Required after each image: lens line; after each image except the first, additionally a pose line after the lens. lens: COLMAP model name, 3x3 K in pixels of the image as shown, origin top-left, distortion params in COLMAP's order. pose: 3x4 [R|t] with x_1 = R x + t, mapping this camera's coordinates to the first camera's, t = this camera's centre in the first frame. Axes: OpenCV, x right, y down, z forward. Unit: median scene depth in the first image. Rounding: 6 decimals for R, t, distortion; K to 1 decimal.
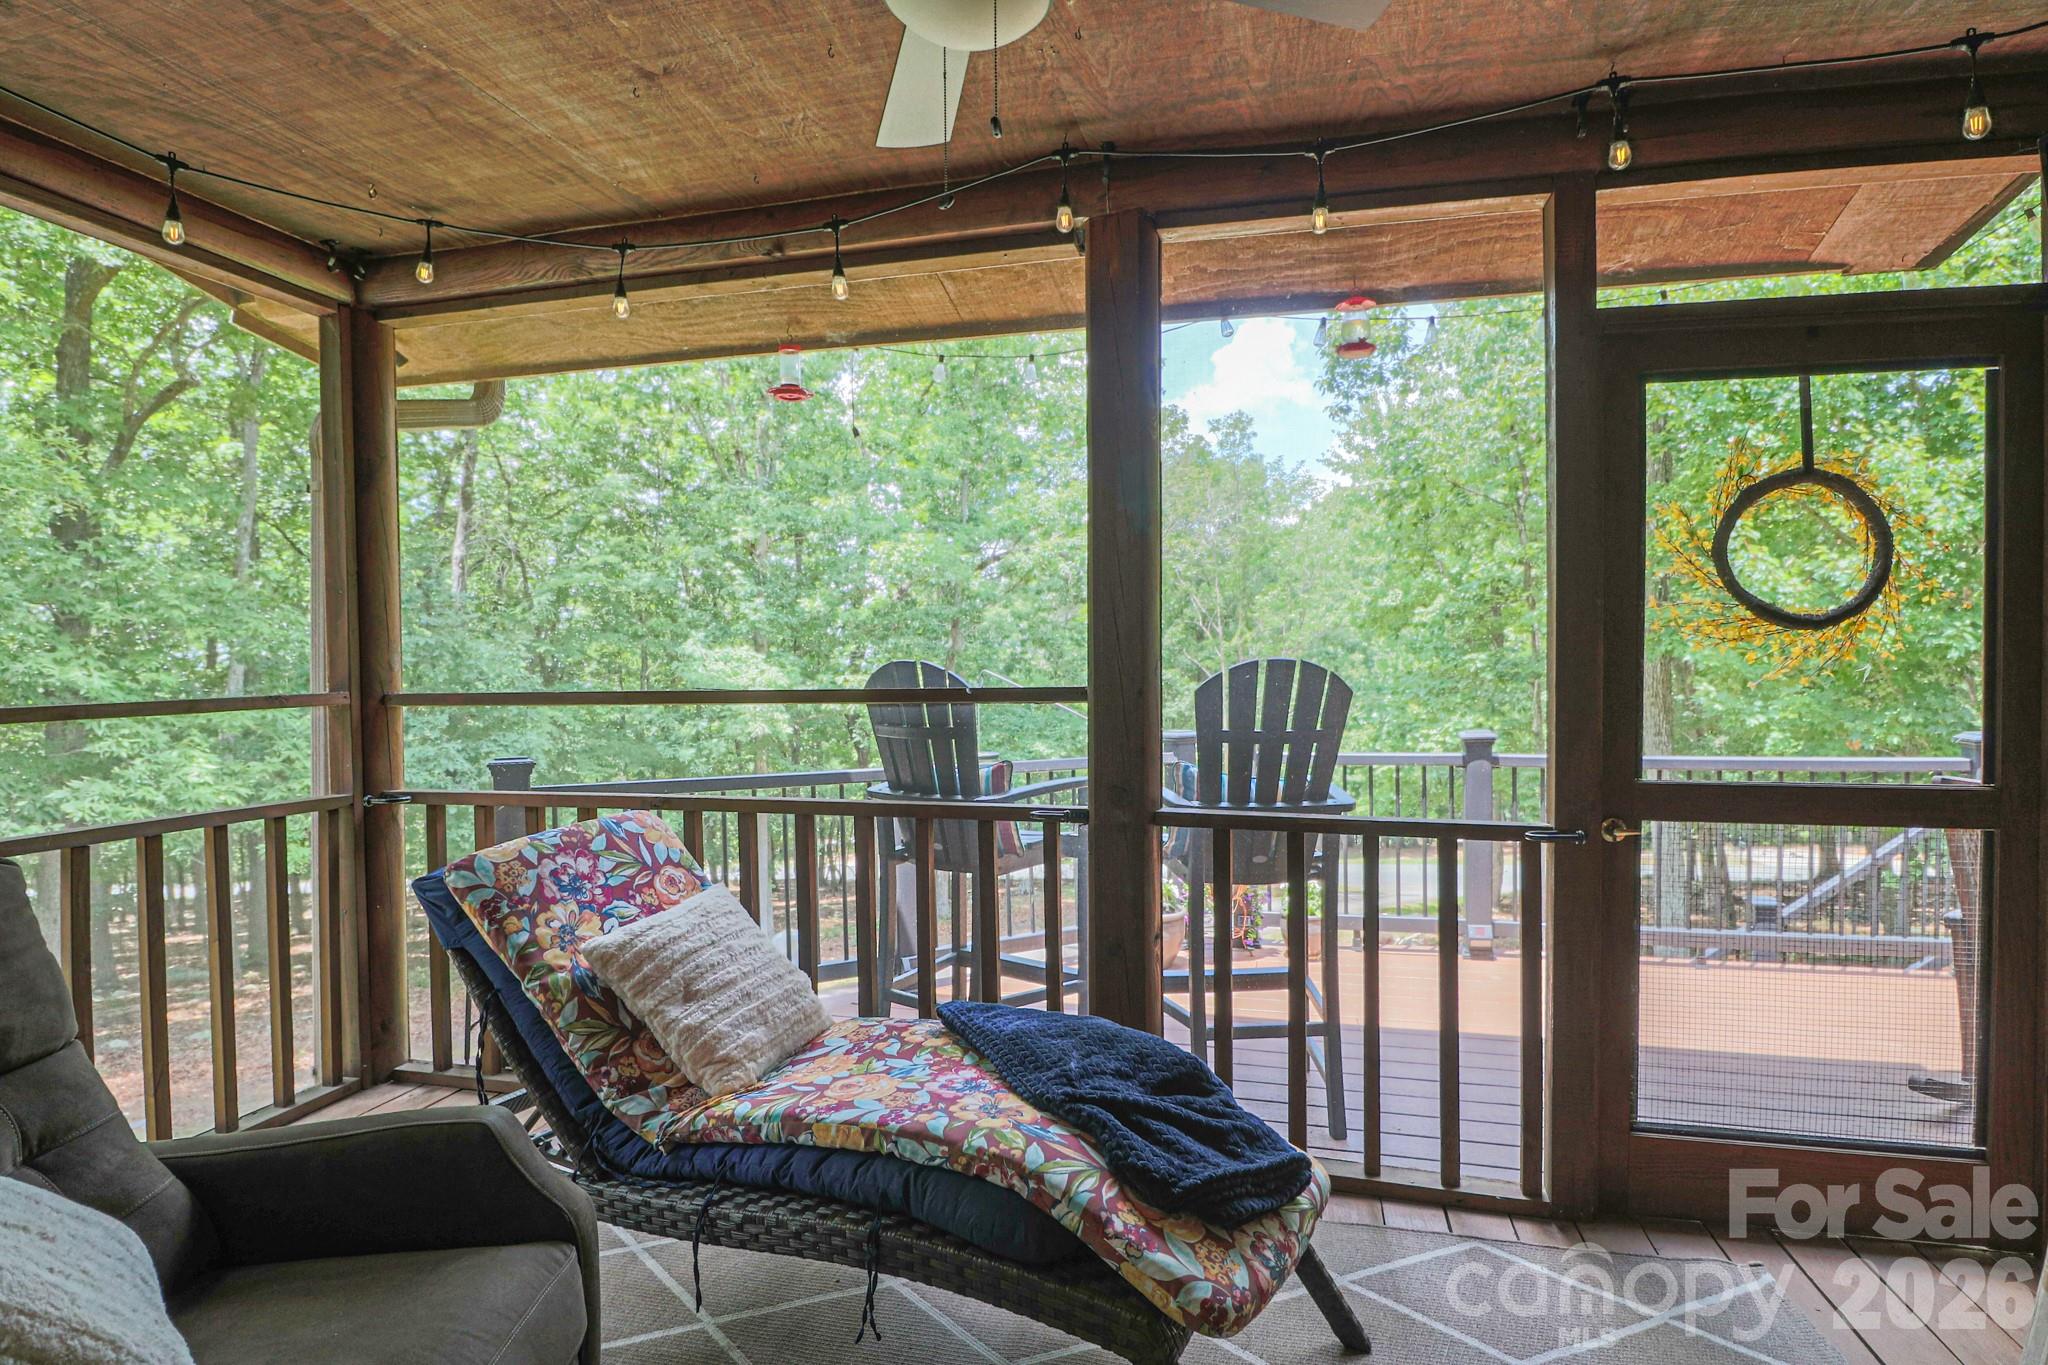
lens RADIAL K [[953.7, 0, 1030.3], [0, 953.7, 696.9], [0, 0, 1]] dist [-0.000553, -0.013252]
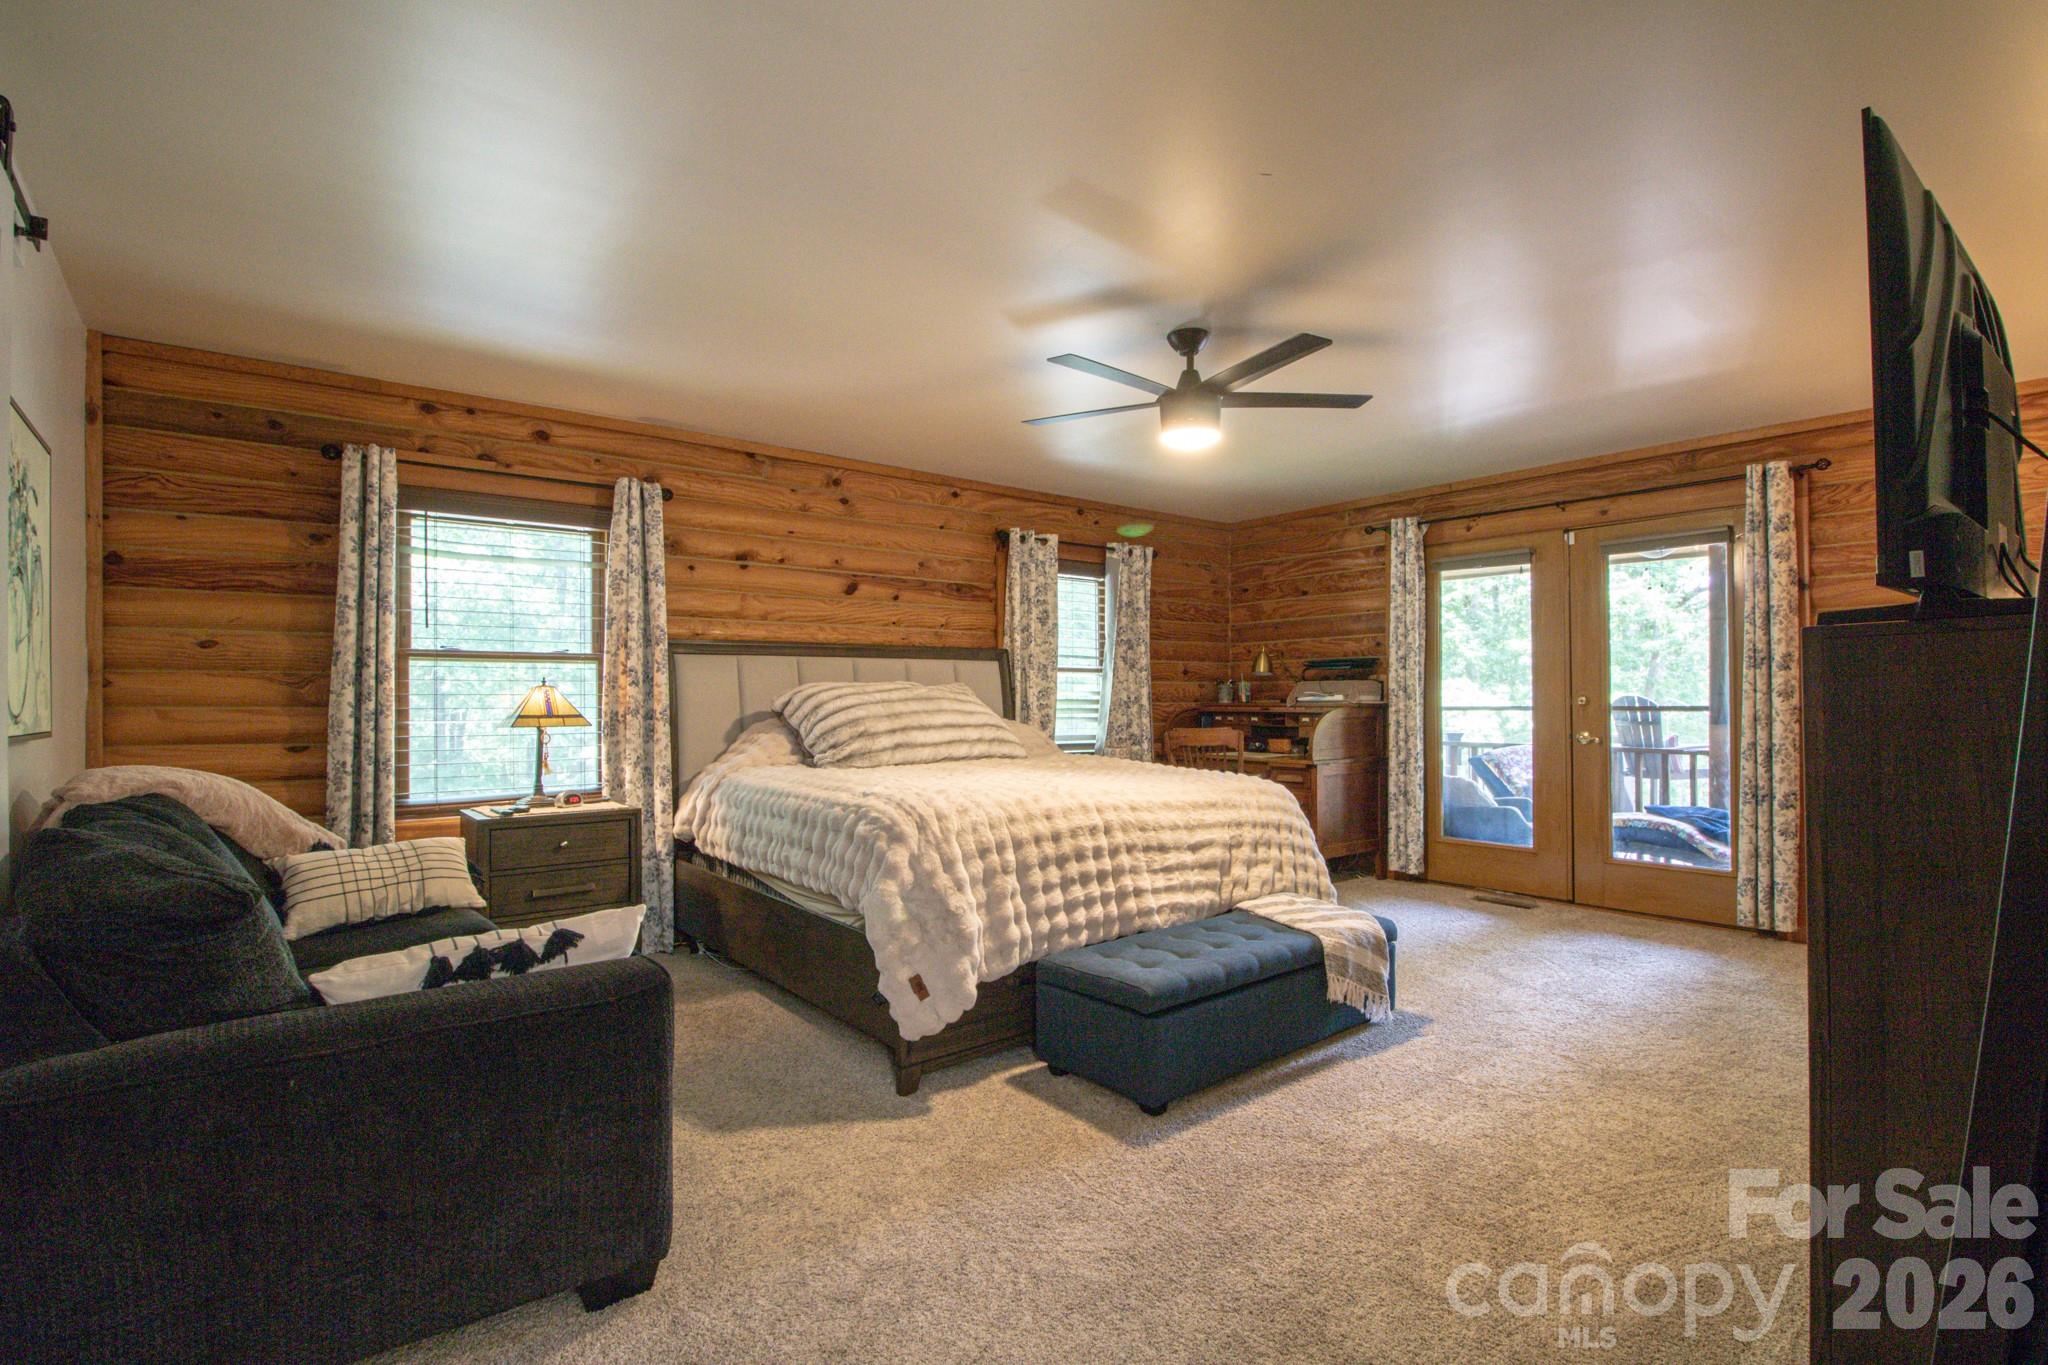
lens RADIAL K [[953.7, 0, 1030.3], [0, 953.7, 696.9], [0, 0, 1]] dist [-0.000553, -0.013252]
pose [[0.788759, 0.001771, -0.614701, 0.192374], [-0.017460, 0.999657, -0.019524, 0.049264], [0.614455, 0.026133, 0.788519, -2.247312]]
